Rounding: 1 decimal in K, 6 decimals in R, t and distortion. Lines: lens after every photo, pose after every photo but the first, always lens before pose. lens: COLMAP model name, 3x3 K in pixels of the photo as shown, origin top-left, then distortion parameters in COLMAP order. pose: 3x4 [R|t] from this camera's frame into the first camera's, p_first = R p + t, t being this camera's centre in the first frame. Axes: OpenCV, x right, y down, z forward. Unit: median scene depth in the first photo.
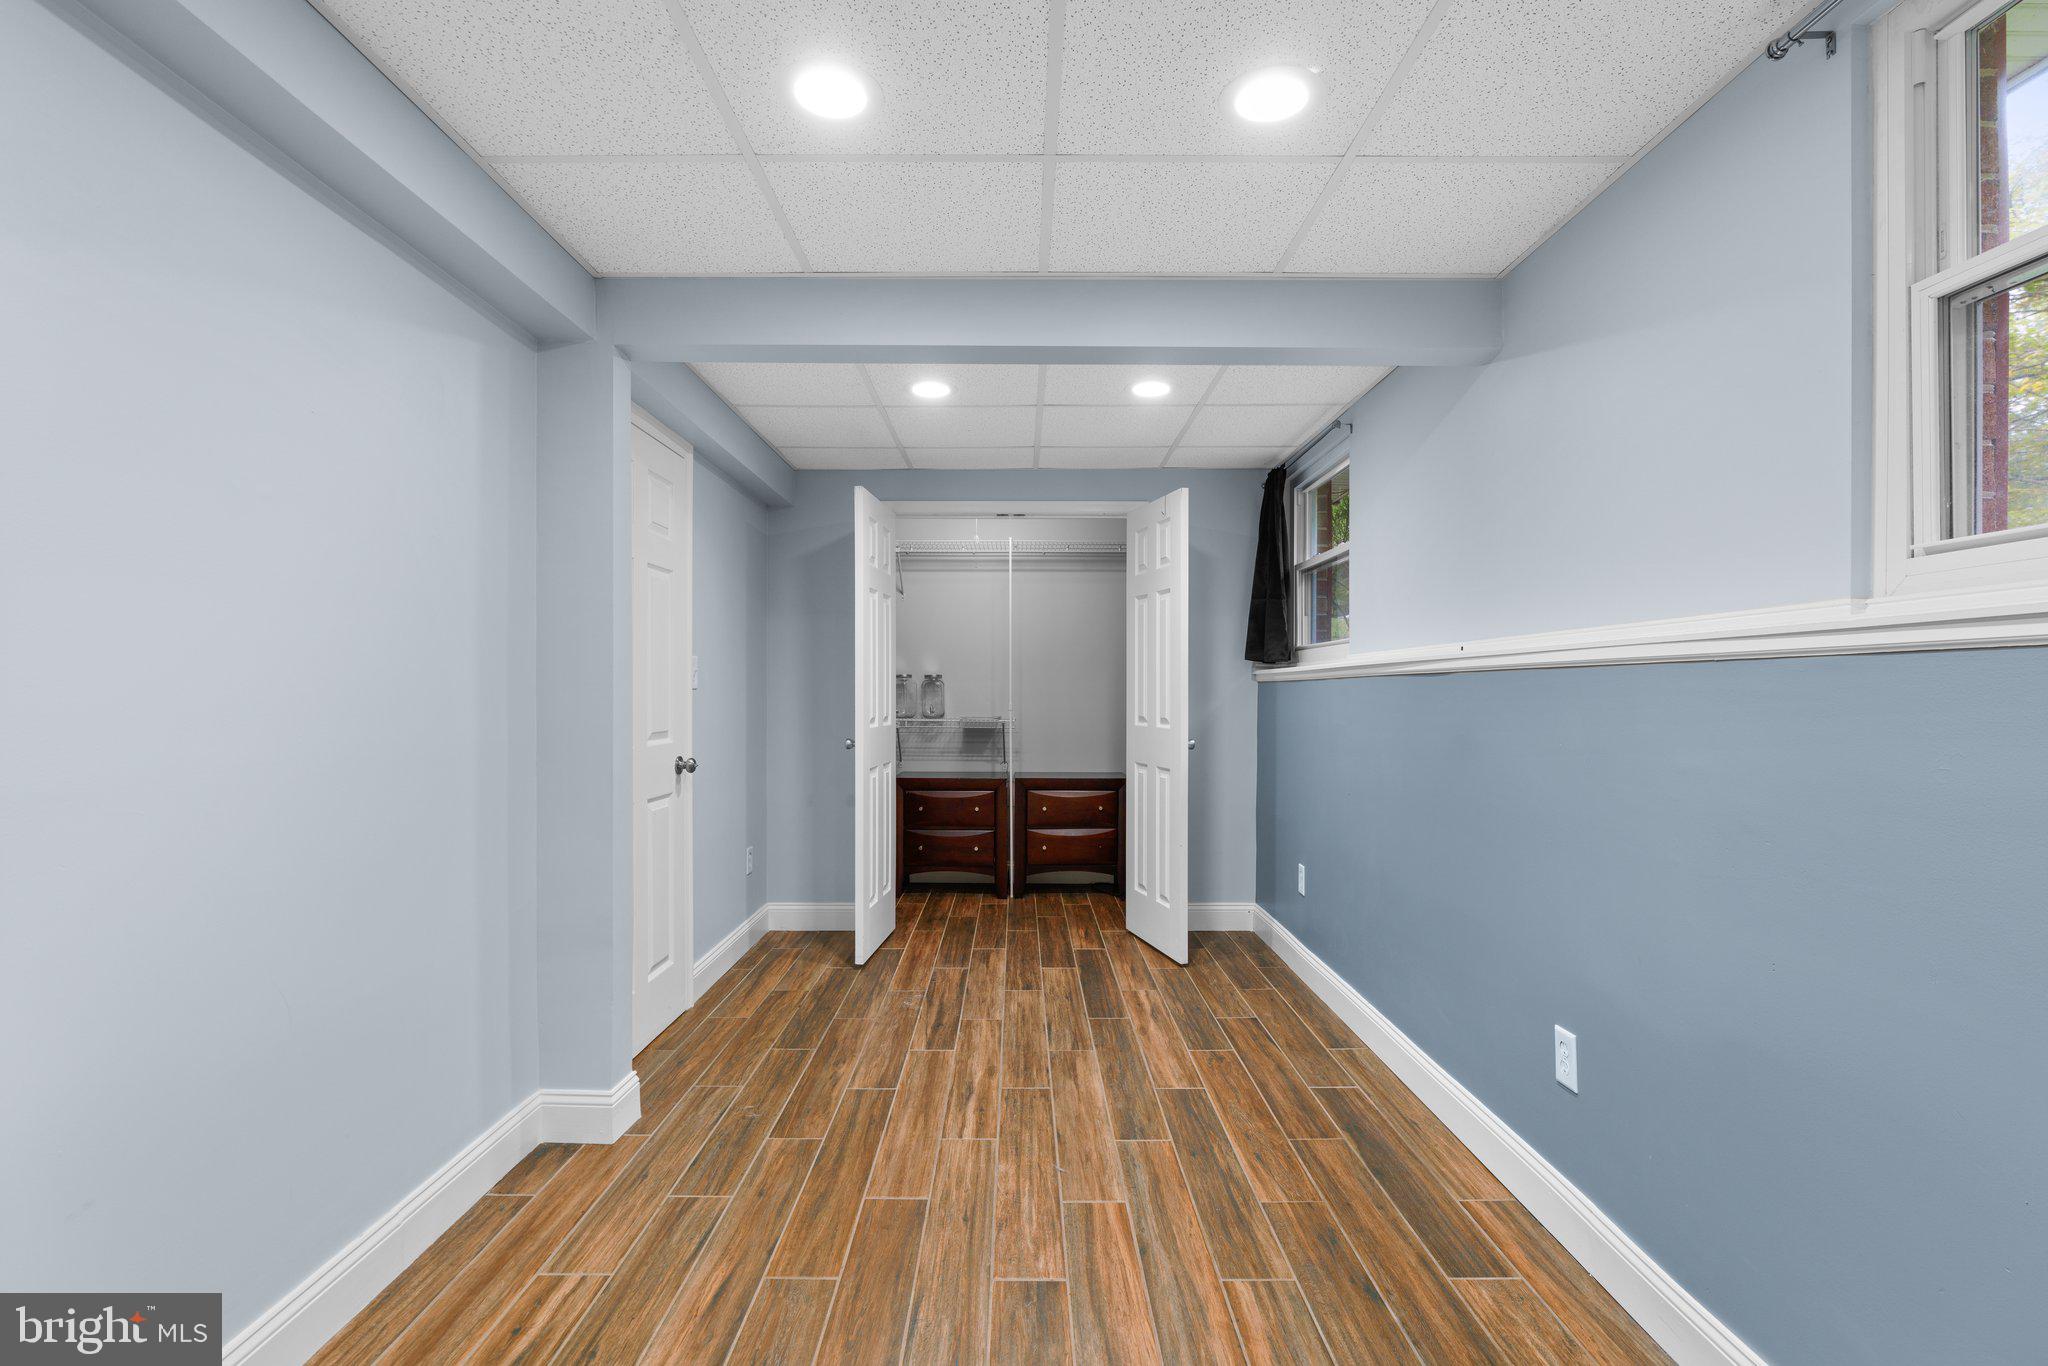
lens RADIAL K [[924.3, 0, 1014.8], [0, 924.3, 683.8], [0, 0, 1]] dist [-0.012002, 0.009276]
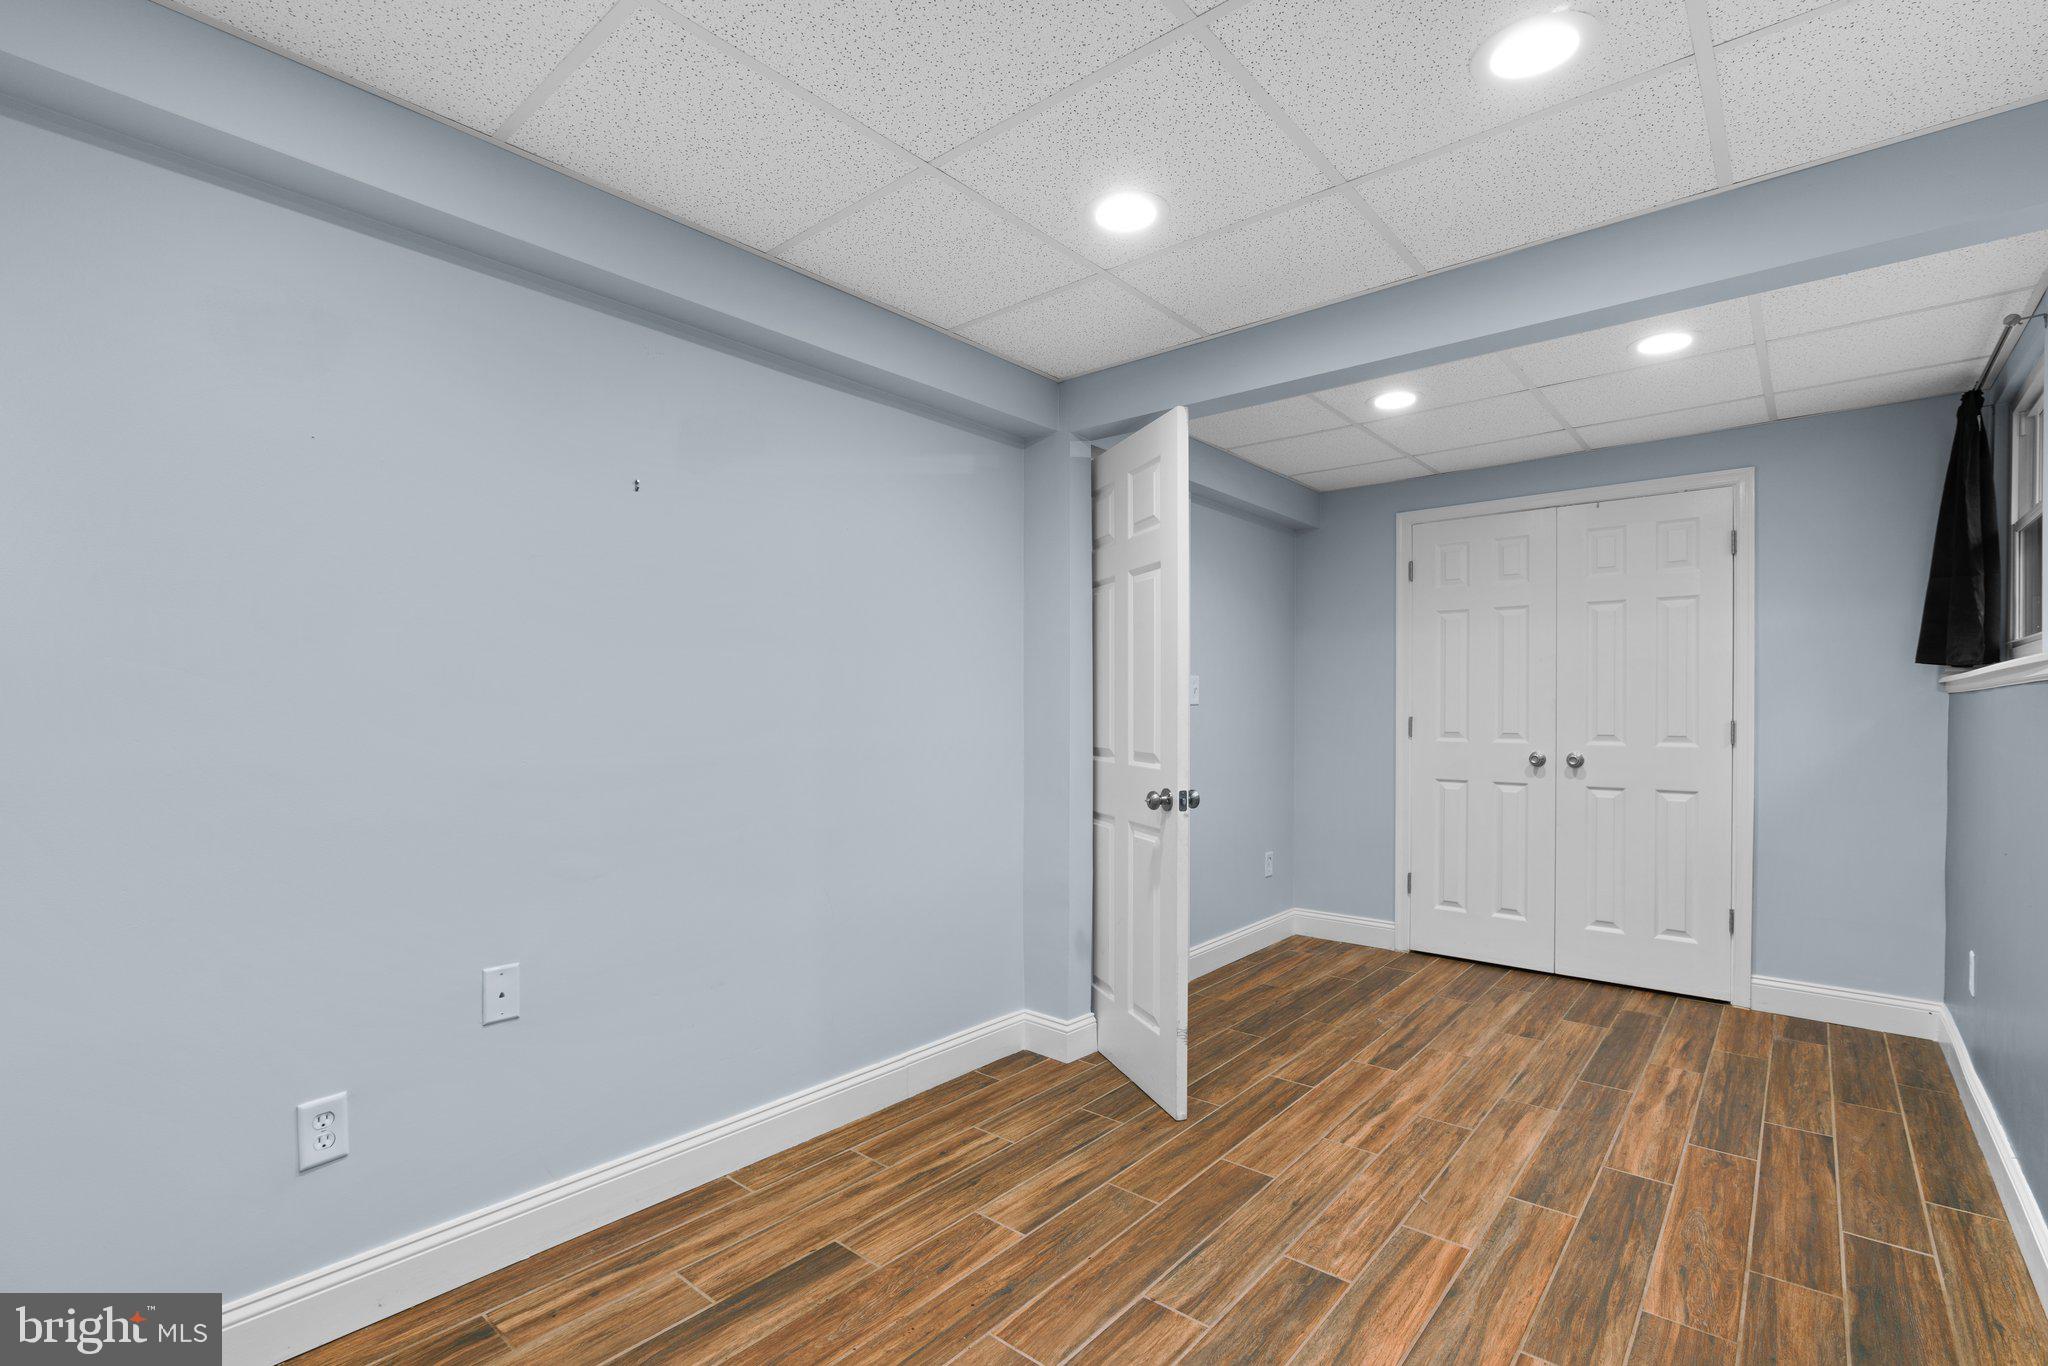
lens RADIAL K [[924.3, 0, 1014.8], [0, 924.3, 683.8], [0, 0, 1]] dist [-0.012002, 0.009276]
pose [[0.762523, -0.016054, -0.646762, 0.320489], [0.004541, 0.999800, -0.019464, 0.003321], [0.646946, 0.011905, 0.762443, -0.016602]]
